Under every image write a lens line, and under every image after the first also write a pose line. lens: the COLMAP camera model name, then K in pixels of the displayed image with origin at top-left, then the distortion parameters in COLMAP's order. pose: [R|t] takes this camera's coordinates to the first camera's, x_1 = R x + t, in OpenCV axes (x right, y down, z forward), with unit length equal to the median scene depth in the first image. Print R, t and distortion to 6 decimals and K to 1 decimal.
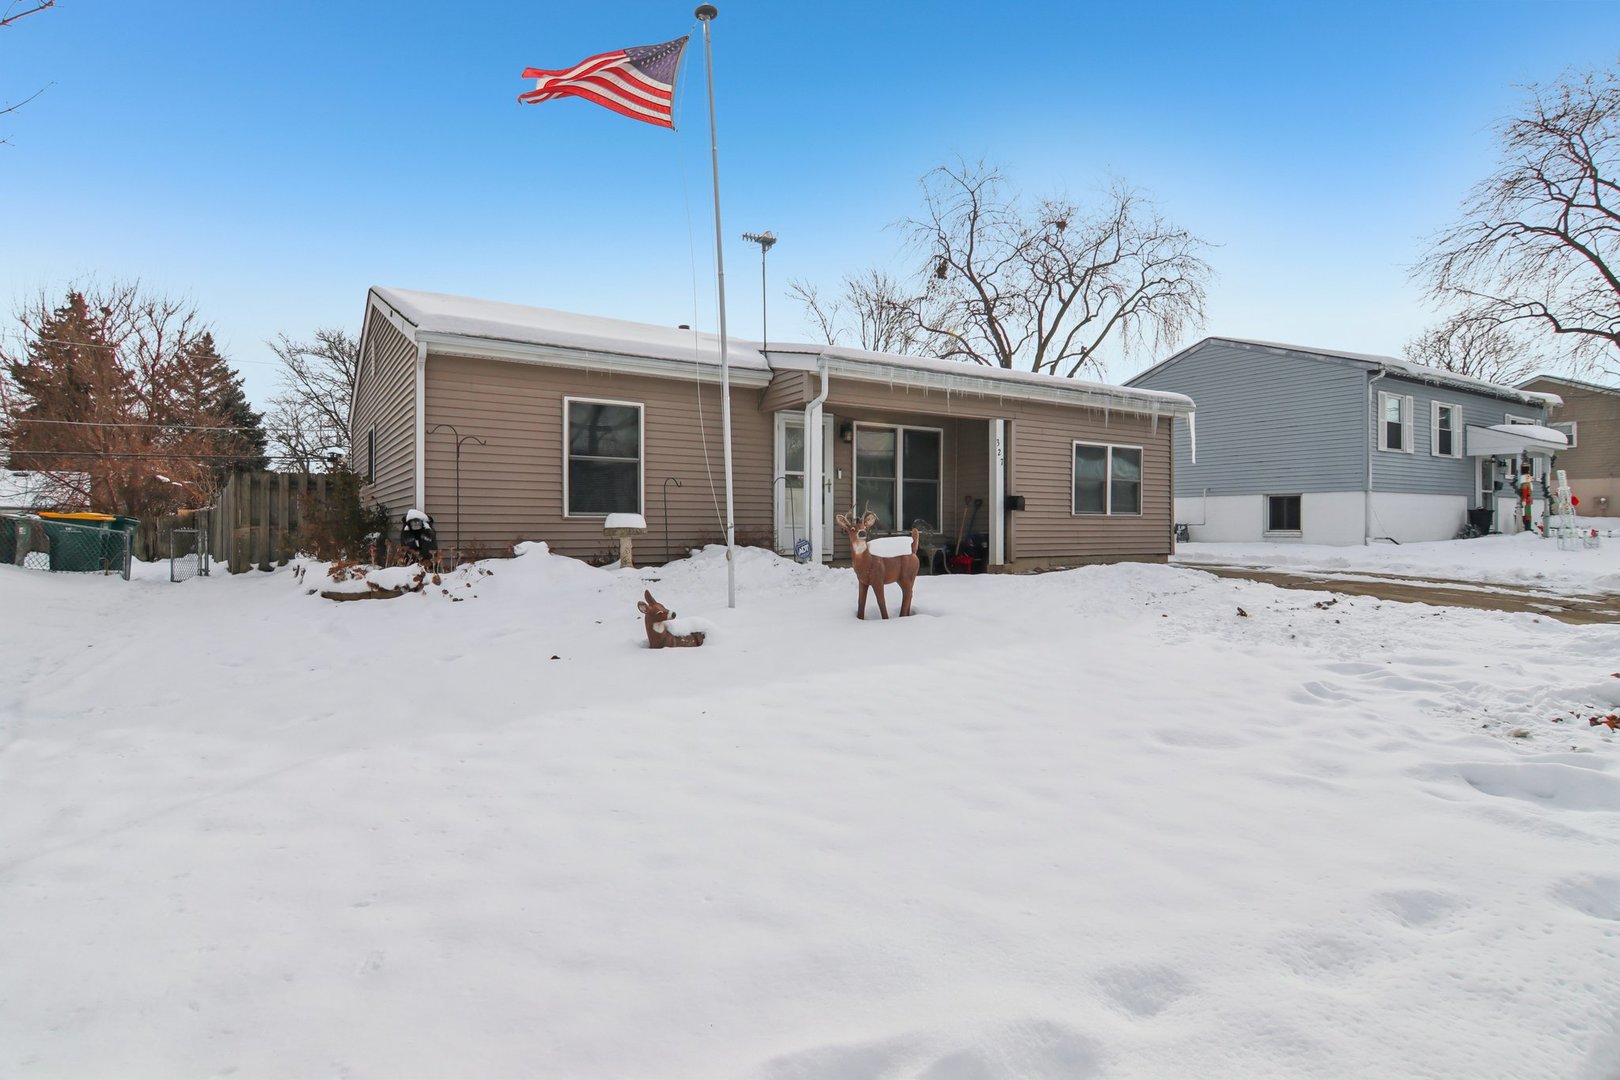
lens RADIAL K [[832.4, 0, 806.0], [0, 832.4, 549.8], [0, 0, 1]] dist [0.001908, -0.012359]
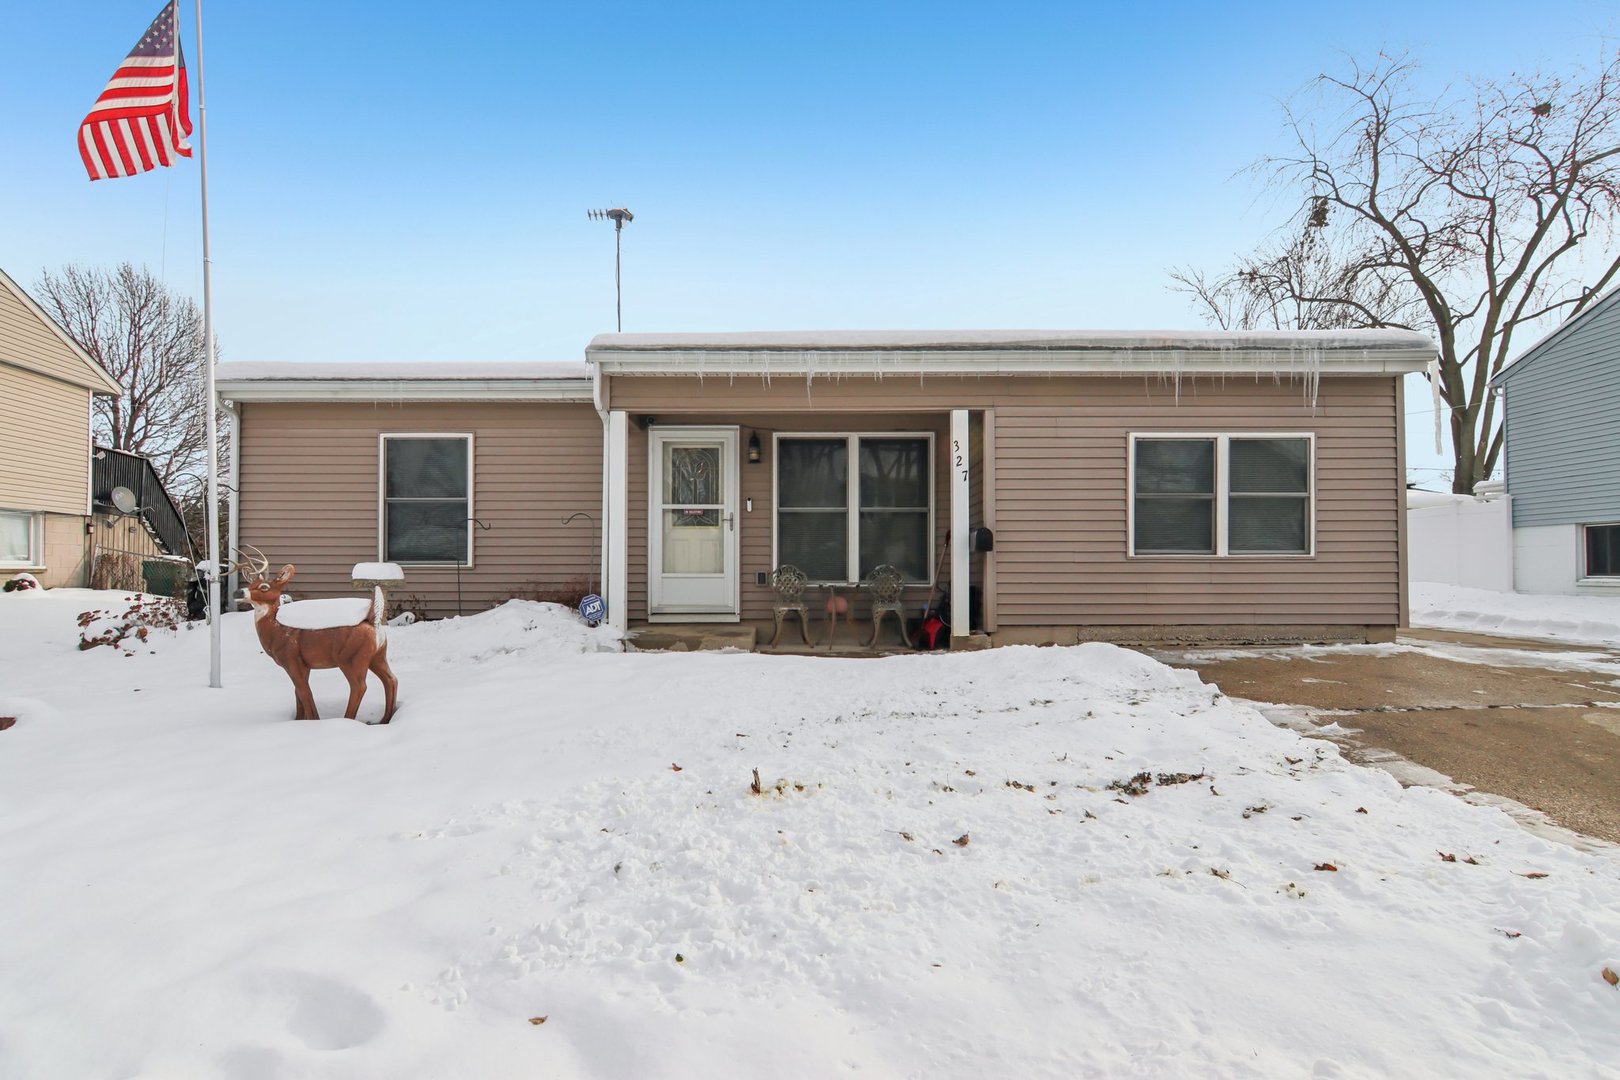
lens RADIAL K [[849.9, 0, 808.4], [0, 849.9, 575.2], [0, 0, 1]] dist [0.000070, -0.011081]
pose [[0.842460, 0.002216, -0.538754, 0.482435], [-0.012047, 0.999819, -0.014726, -0.017509], [0.538624, 0.018896, 0.842334, 0.380684]]
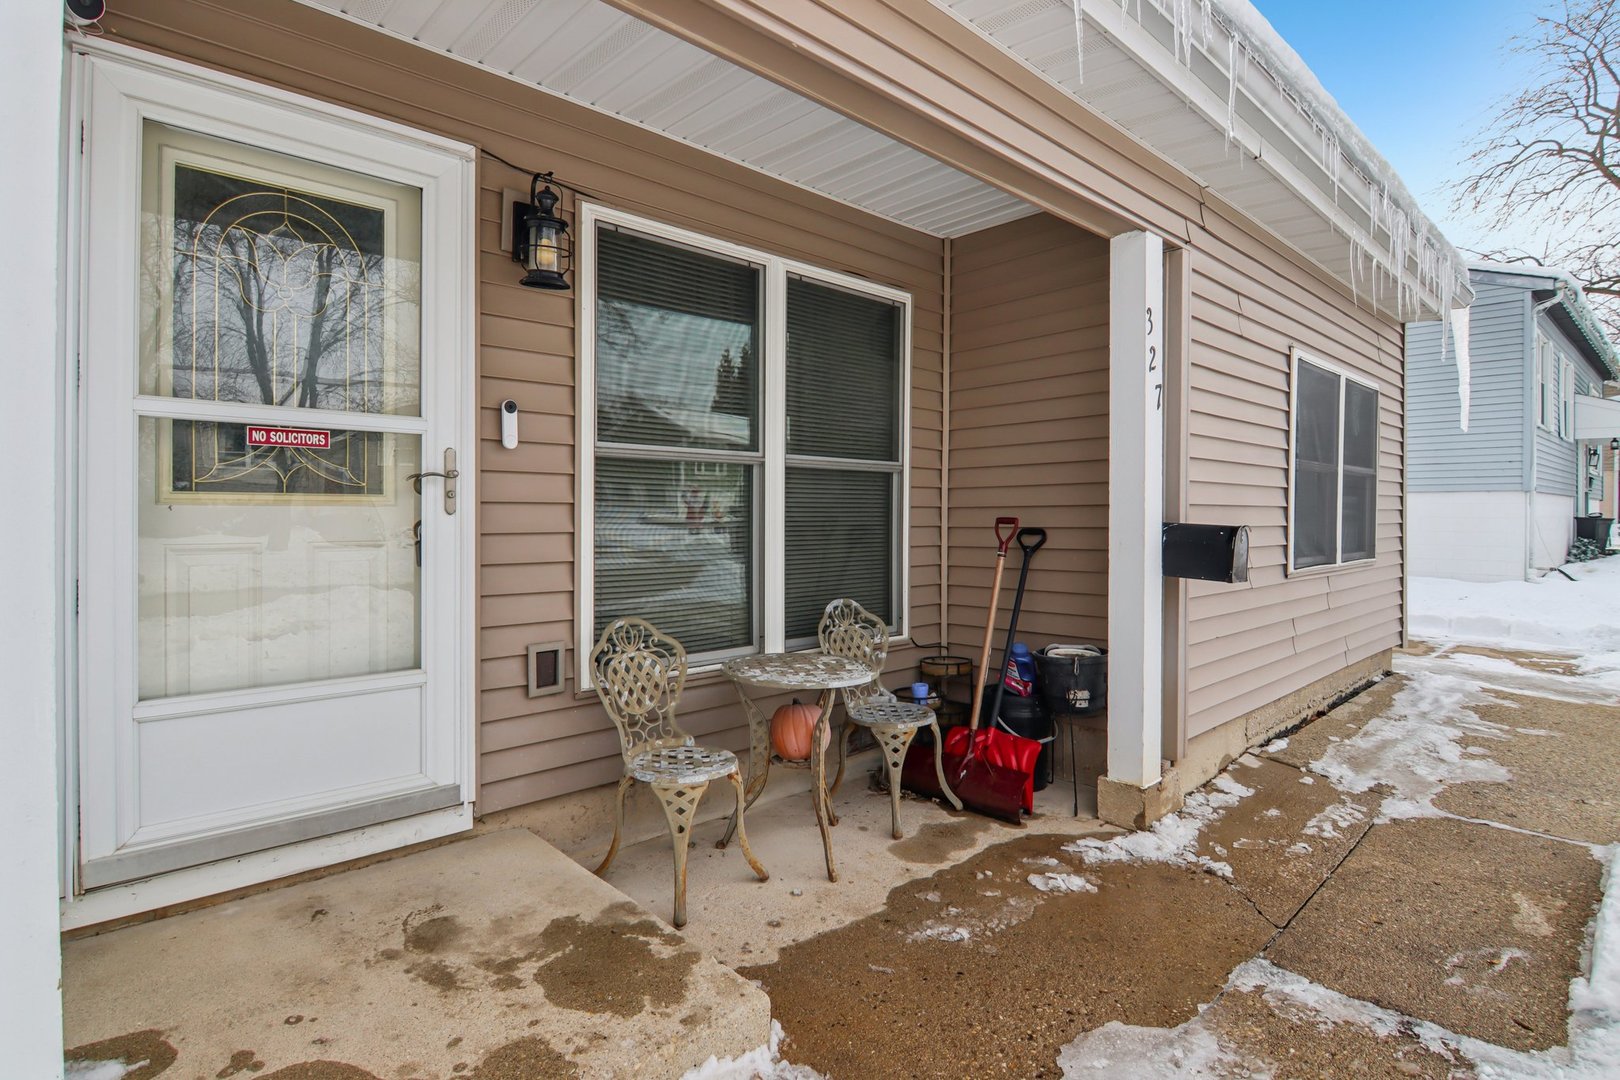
lens RADIAL K [[819.1, 0, 792.2], [0, 819.1, 522.4], [0, 0, 1]] dist [0.000191, -0.000323]
pose [[0.985996, 0.001171, 0.166765, 0.075981], [0.001264, 0.999894, -0.014494, -0.061056], [-0.166764, 0.014502, 0.985890, 0.755670]]
